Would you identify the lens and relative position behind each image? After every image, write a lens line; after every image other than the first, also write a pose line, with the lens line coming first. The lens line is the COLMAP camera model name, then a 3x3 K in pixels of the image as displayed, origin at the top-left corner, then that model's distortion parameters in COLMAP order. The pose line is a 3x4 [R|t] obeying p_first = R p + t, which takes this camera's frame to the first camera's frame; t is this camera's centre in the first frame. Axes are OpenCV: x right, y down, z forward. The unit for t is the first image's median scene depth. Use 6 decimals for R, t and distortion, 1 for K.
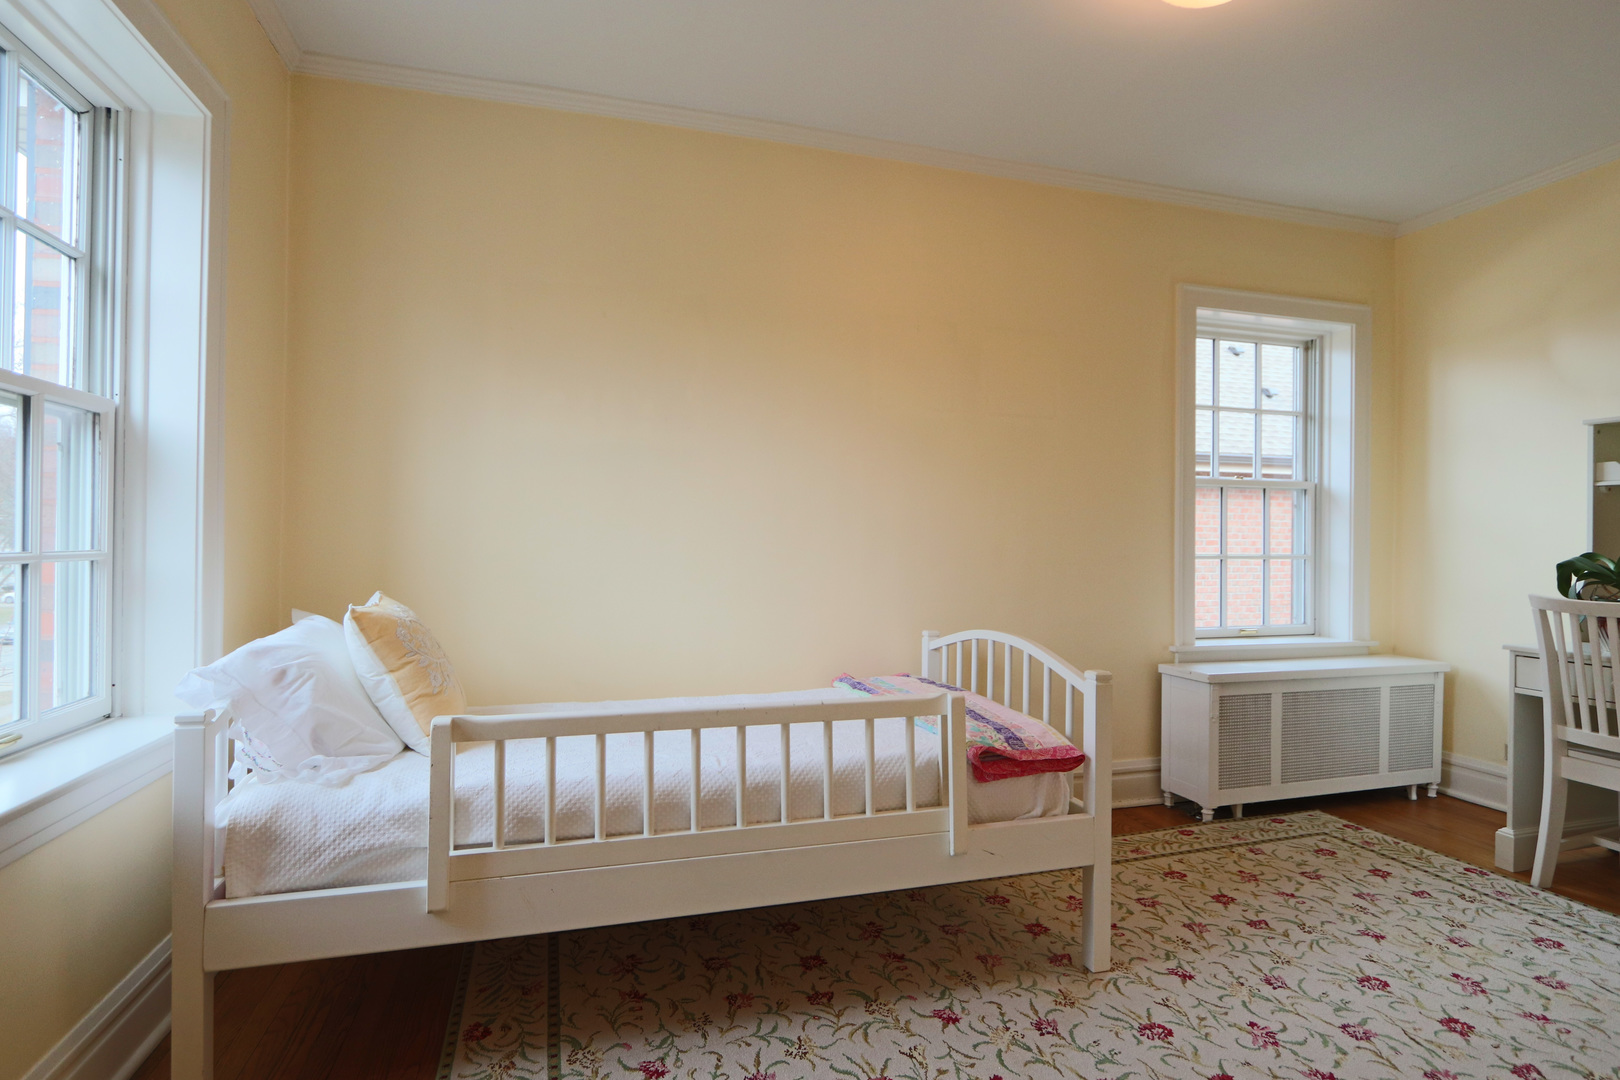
lens RADIAL K [[824.3, 0, 810.3], [0, 824.3, 543.2], [0, 0, 1]] dist [-0.011122, 0.001433]
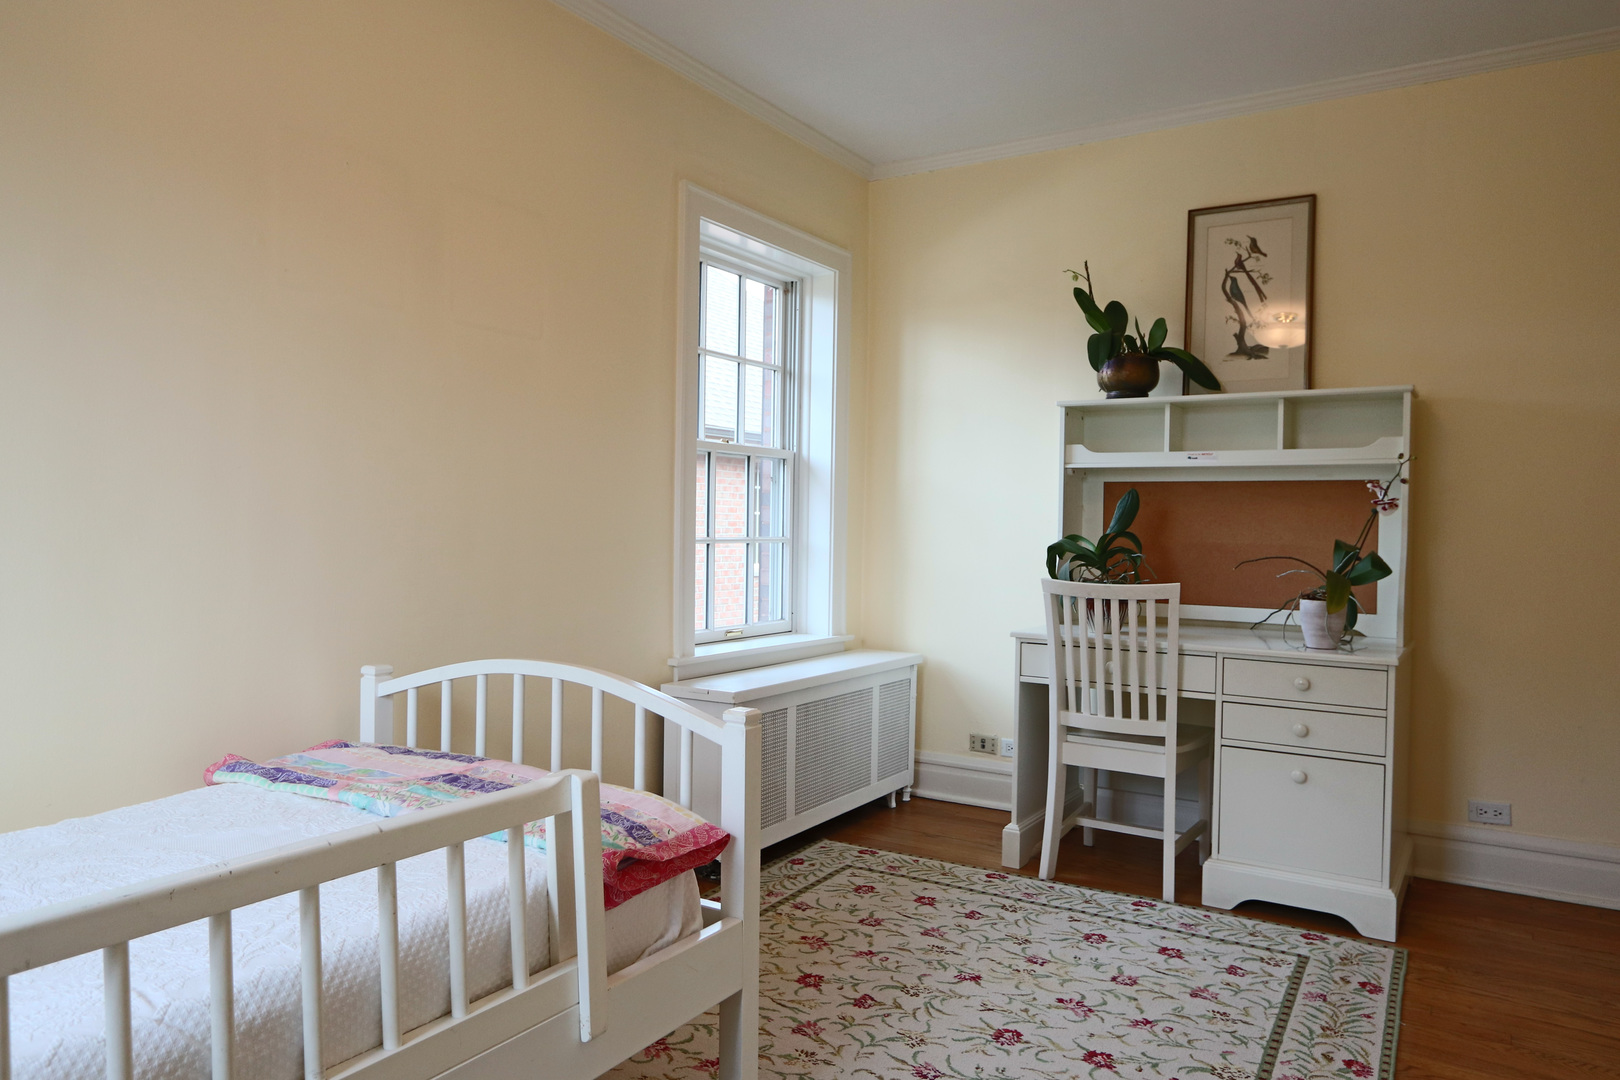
lens RADIAL K [[1089.8, 0, 810.6], [0, 1089.8, 542.6], [0, 0, 1]] dist [-0.010985, 0.000907]
pose [[0.753780, -0.008495, 0.657072, -0.158000], [-0.005600, 0.999797, 0.019351, -0.002944], [-0.657103, -0.018266, 0.753579, 0.205491]]
